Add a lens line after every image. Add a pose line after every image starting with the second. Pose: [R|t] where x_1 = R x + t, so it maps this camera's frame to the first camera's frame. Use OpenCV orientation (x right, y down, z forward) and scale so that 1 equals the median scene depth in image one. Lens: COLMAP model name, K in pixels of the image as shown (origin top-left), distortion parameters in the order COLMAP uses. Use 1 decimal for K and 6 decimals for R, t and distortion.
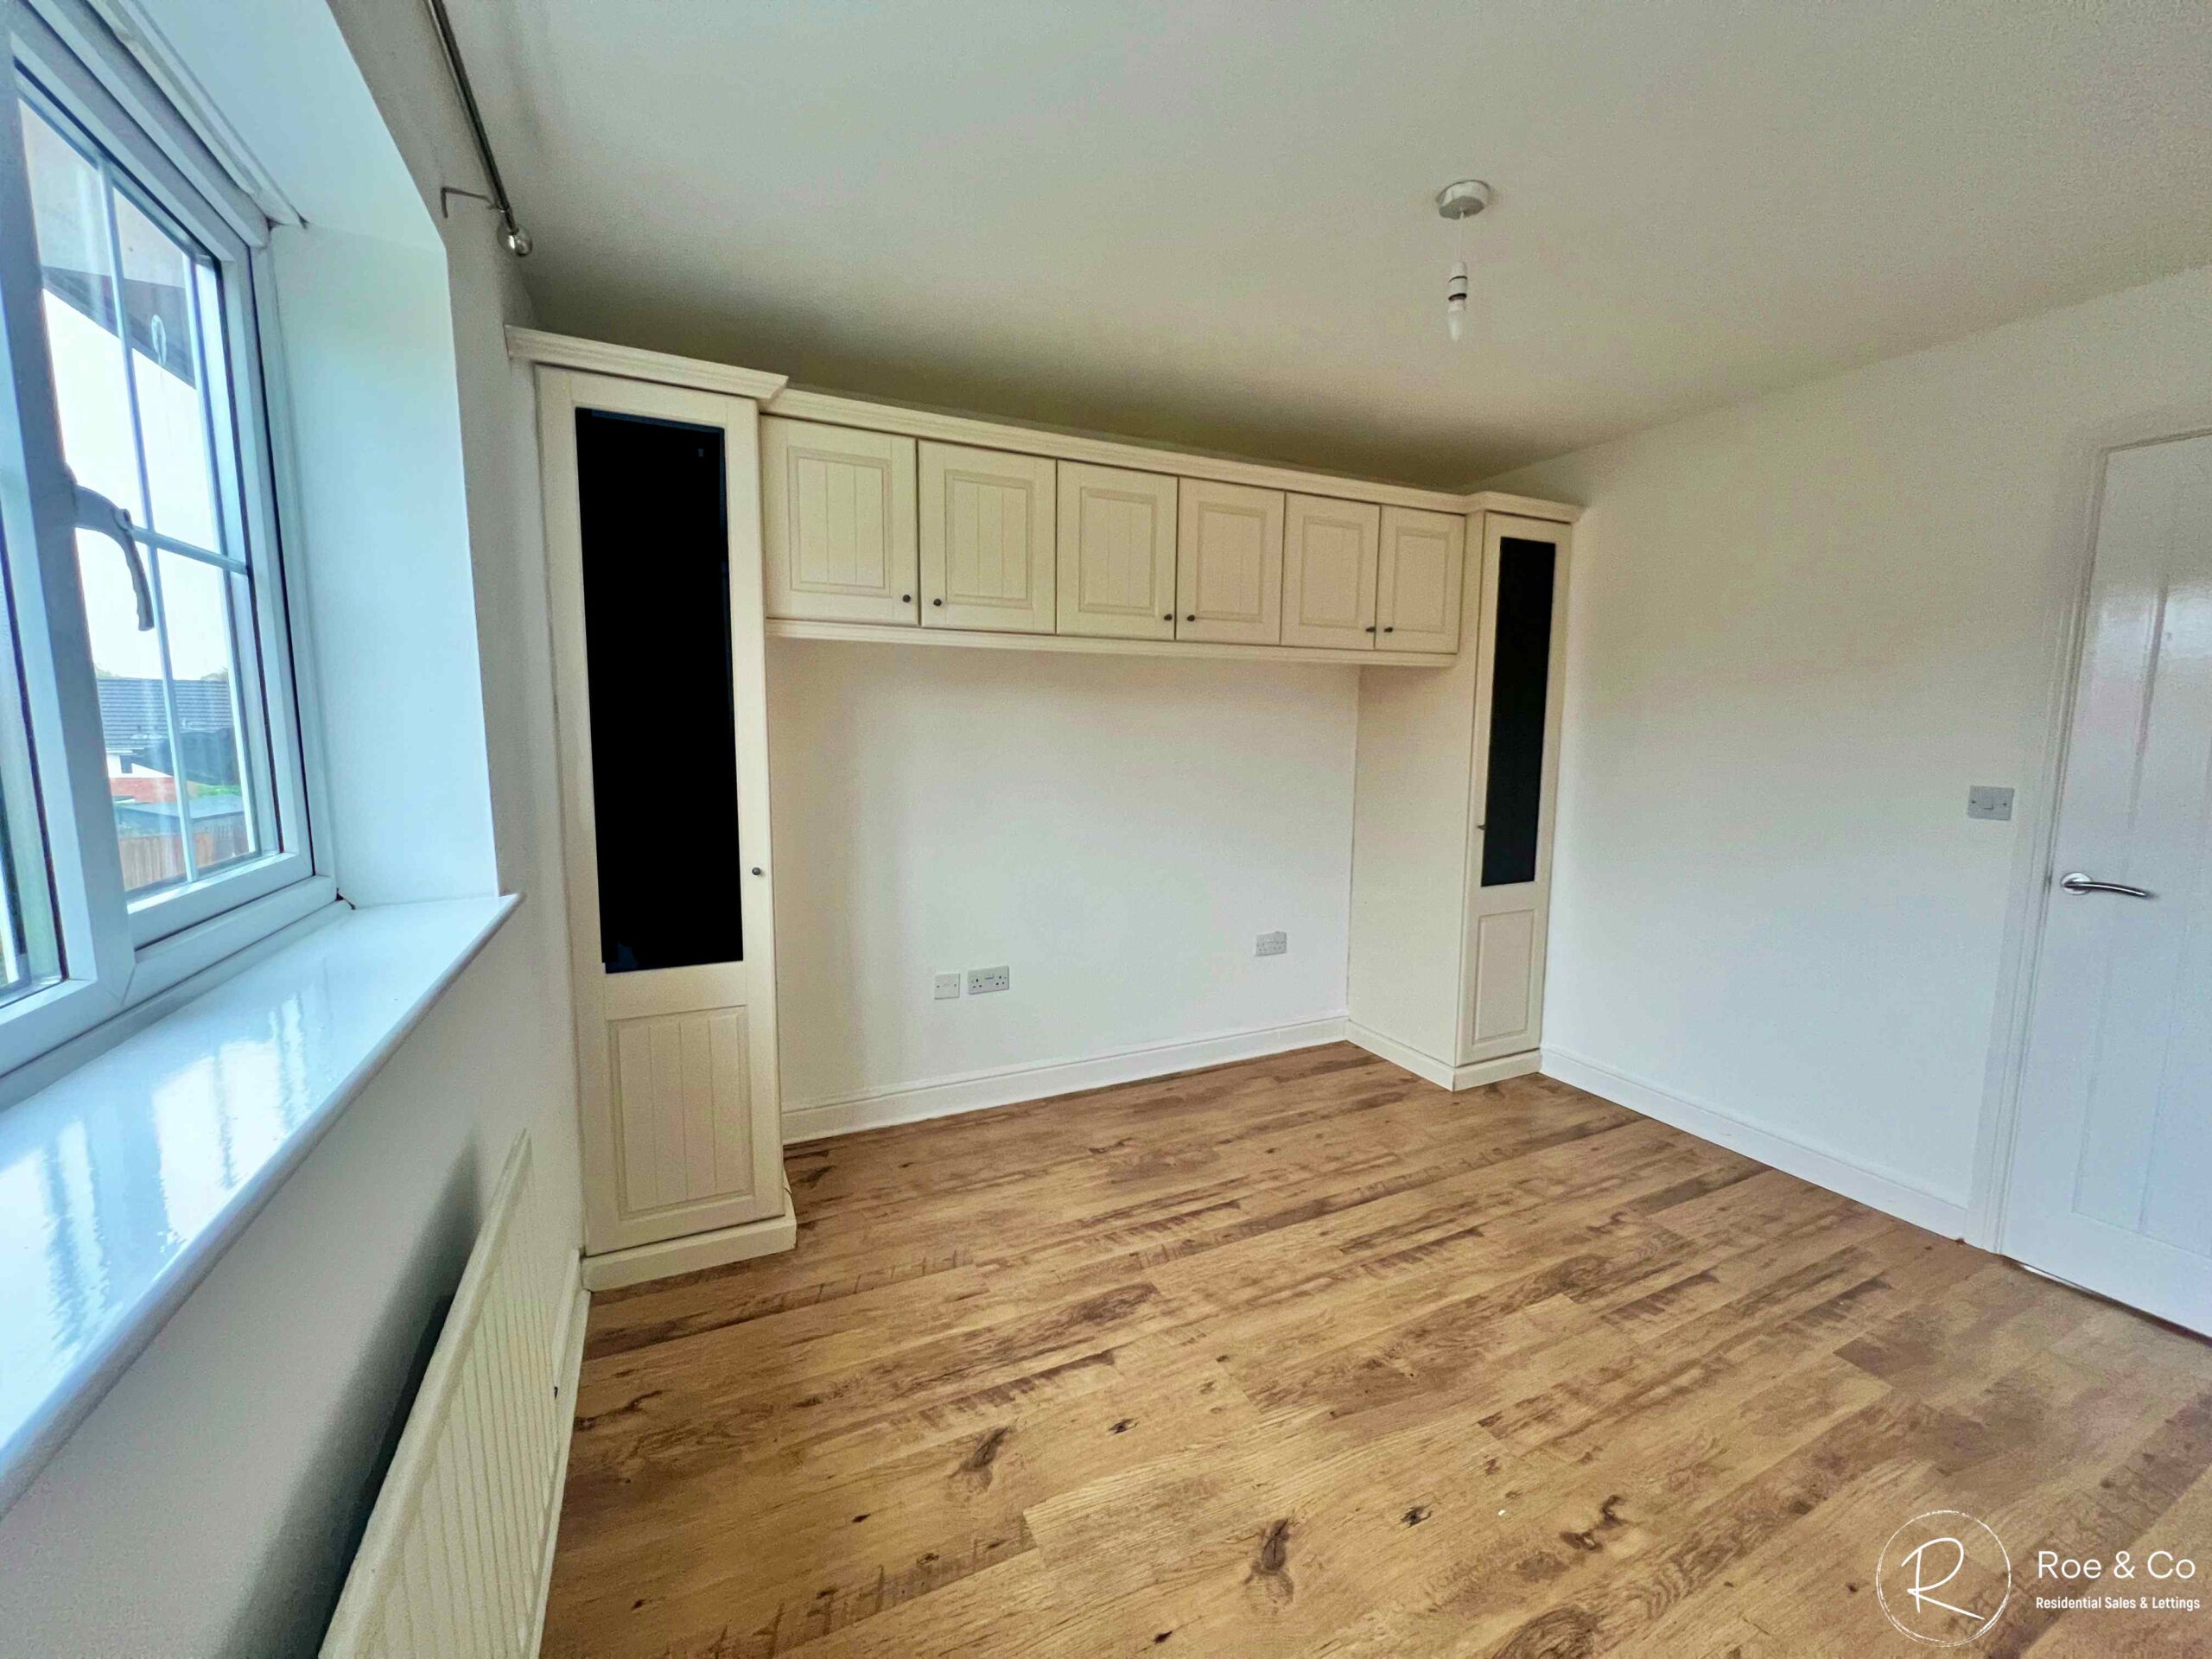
lens RADIAL K [[875.1, 0, 1095.6], [0, 875.1, 836.9], [0, 0, 1]] dist [-0.004352, -0.000582]
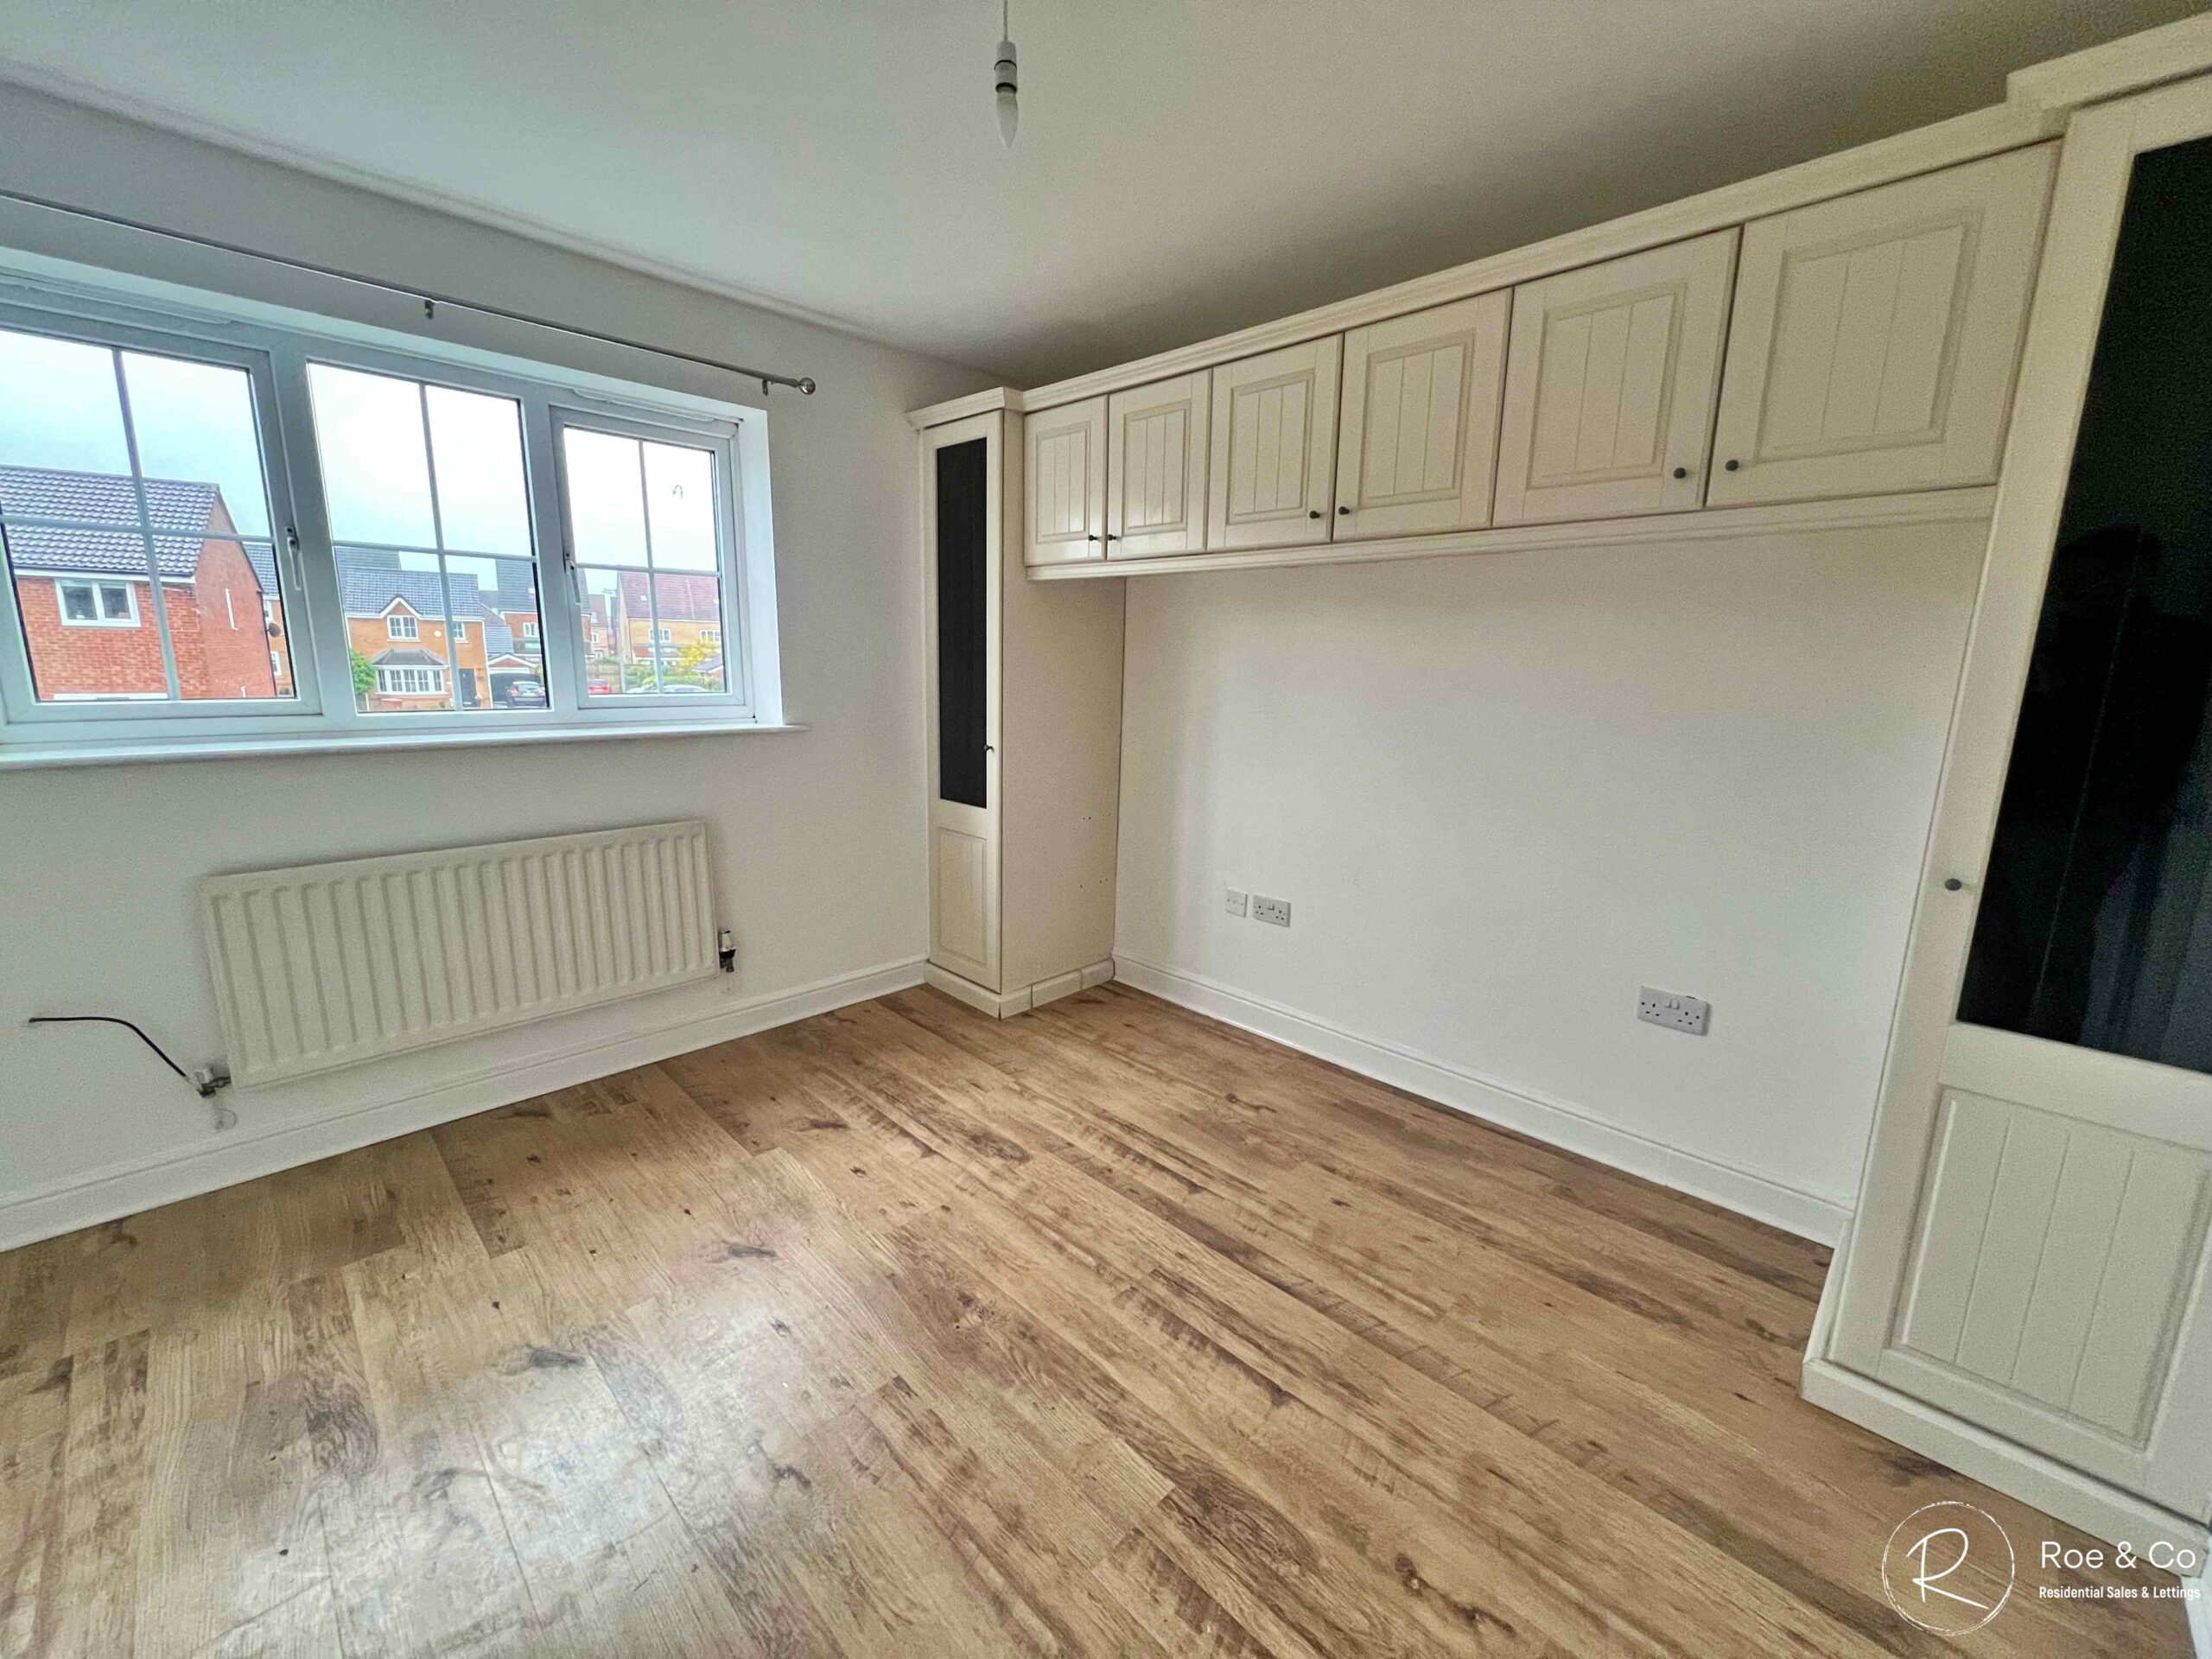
lens RADIAL K [[880.0, 0, 1107.5], [0, 880.0, 838.0], [0, 0, 1]] dist [-0.004342, -0.000008]
pose [[0.343512, 0.191756, -0.919363, 1.035625], [-0.138058, 0.978609, 0.152529, -0.063214], [0.928945, 0.074530, 0.362637, 0.662774]]
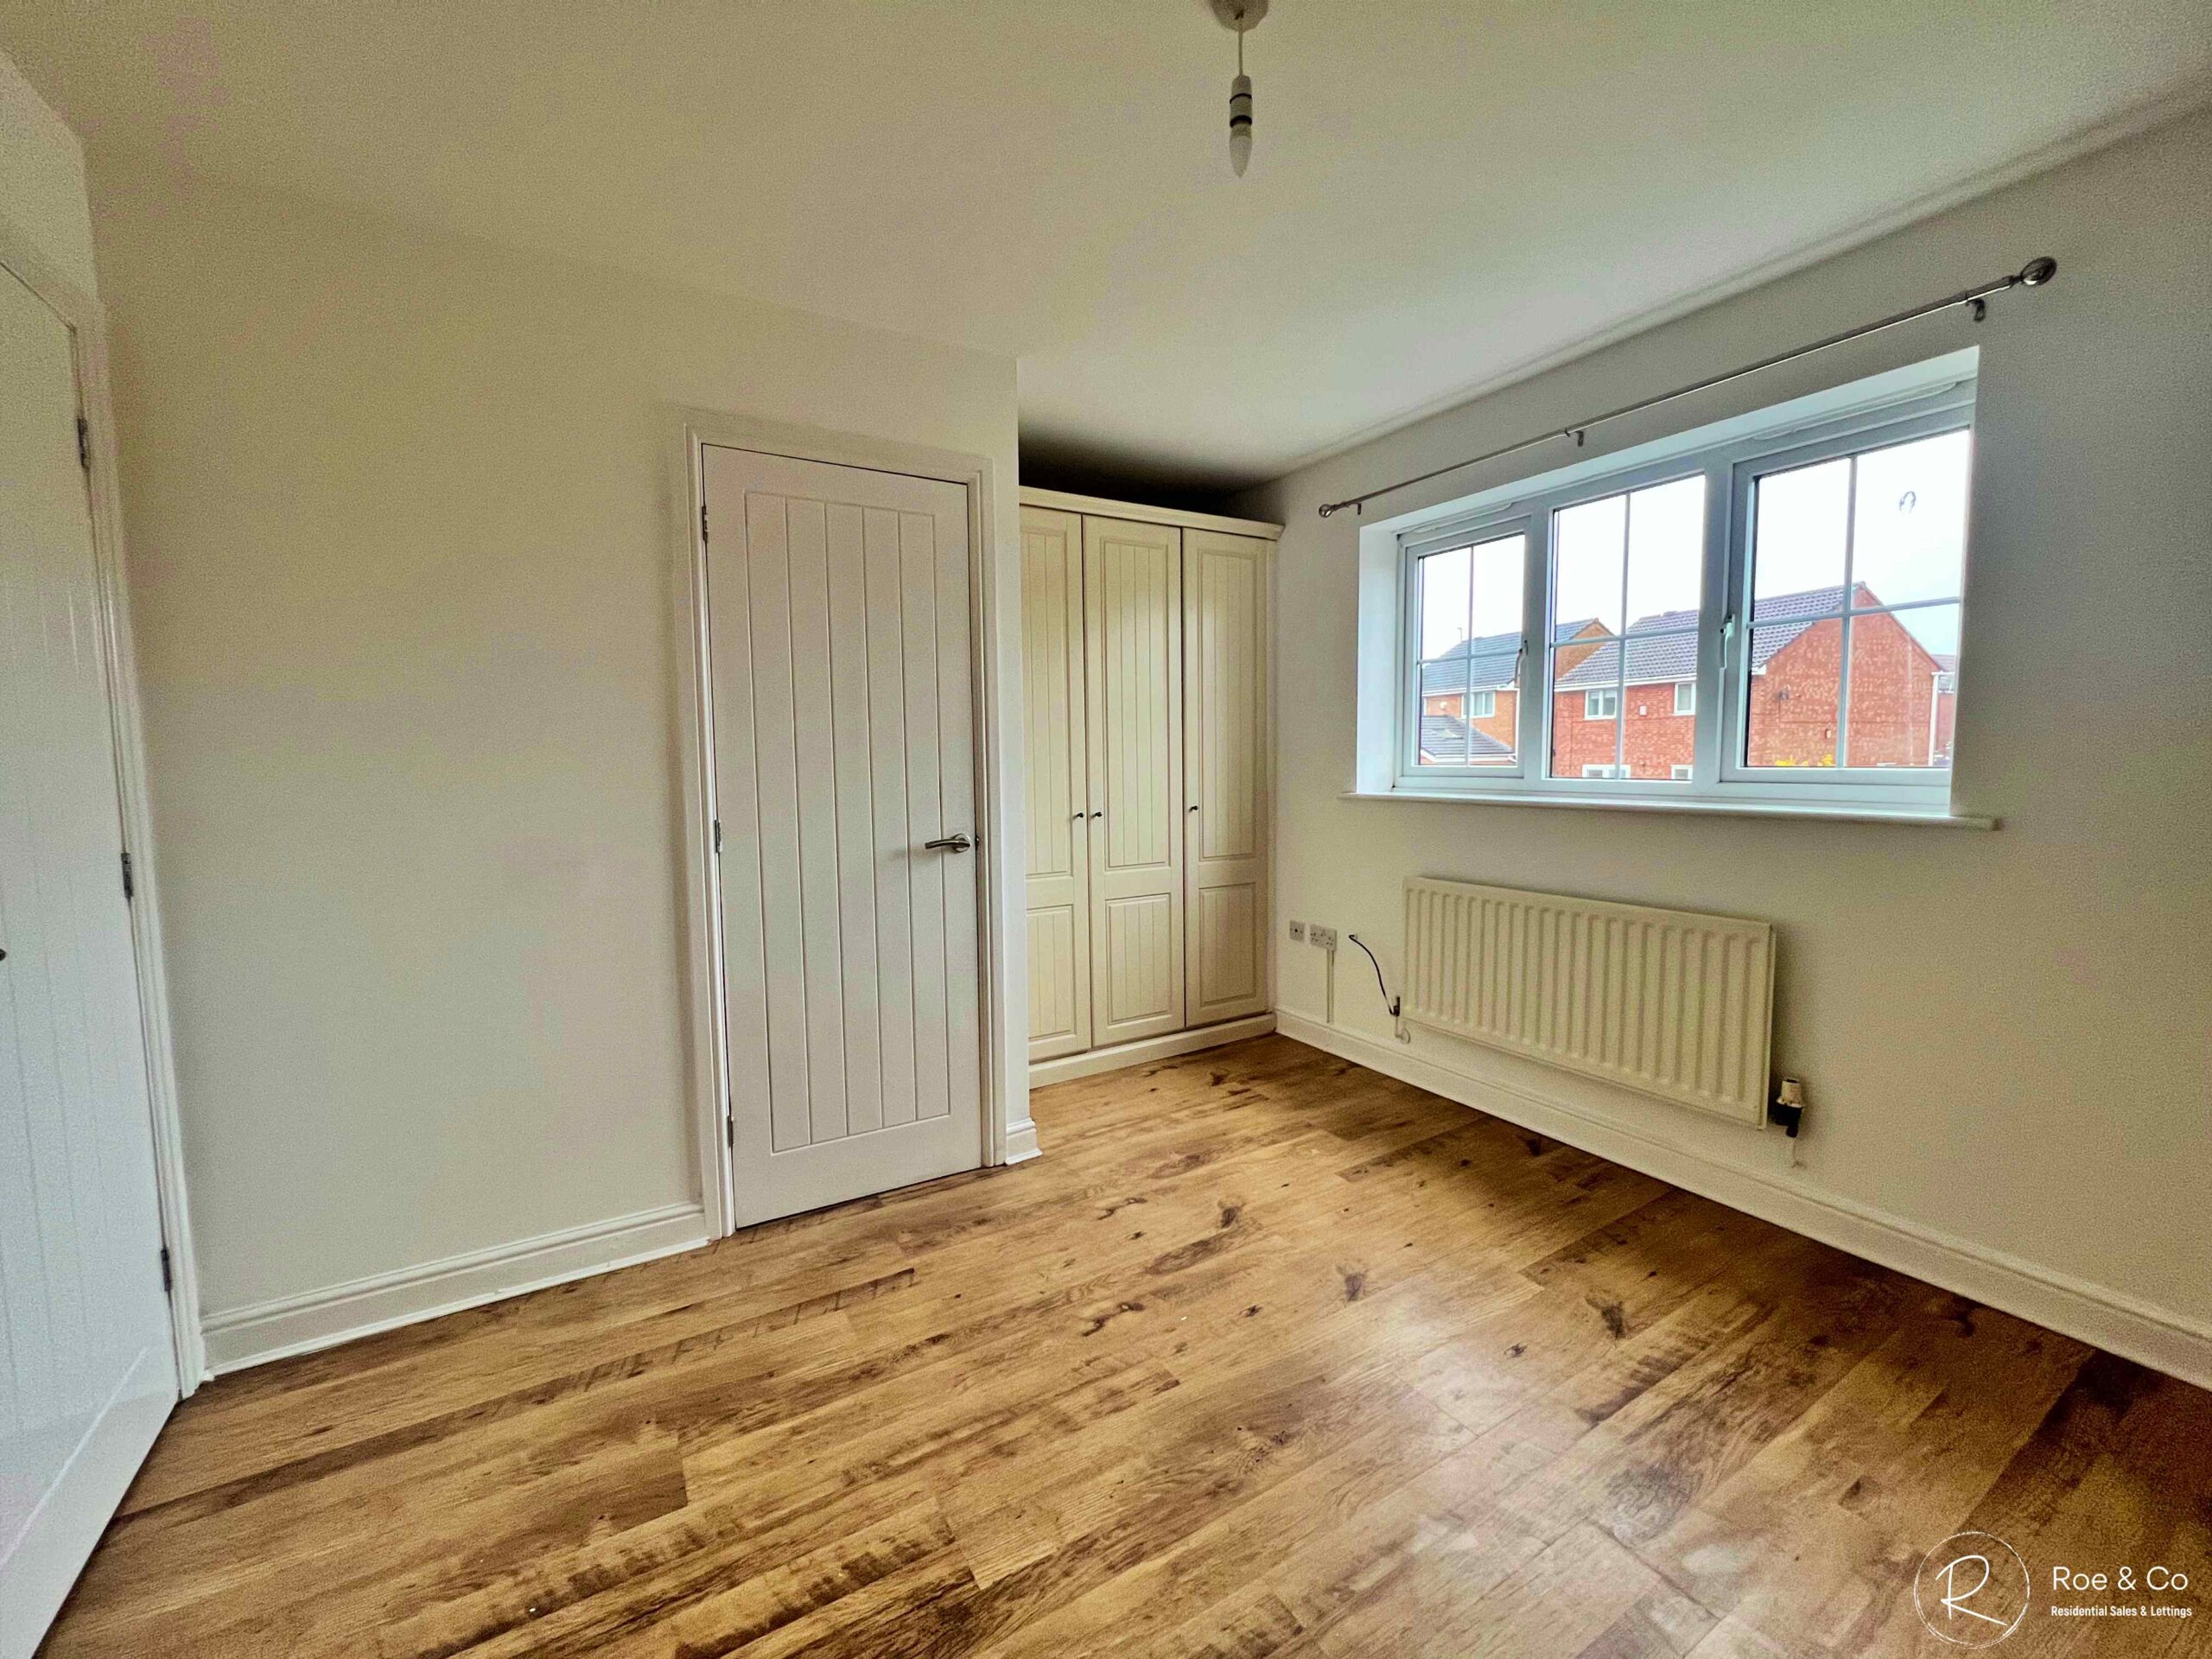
lens RADIAL K [[880.0, 0, 1091.1], [0, 880.0, 836.8], [0, 0, 1]] dist [-0.004342, -0.000008]
pose [[-0.996493, 0.017478, -0.081831, 0.493881], [-0.000776, 0.975971, 0.217900, -0.128148], [0.083673, 0.217199, -0.972534, 1.480443]]
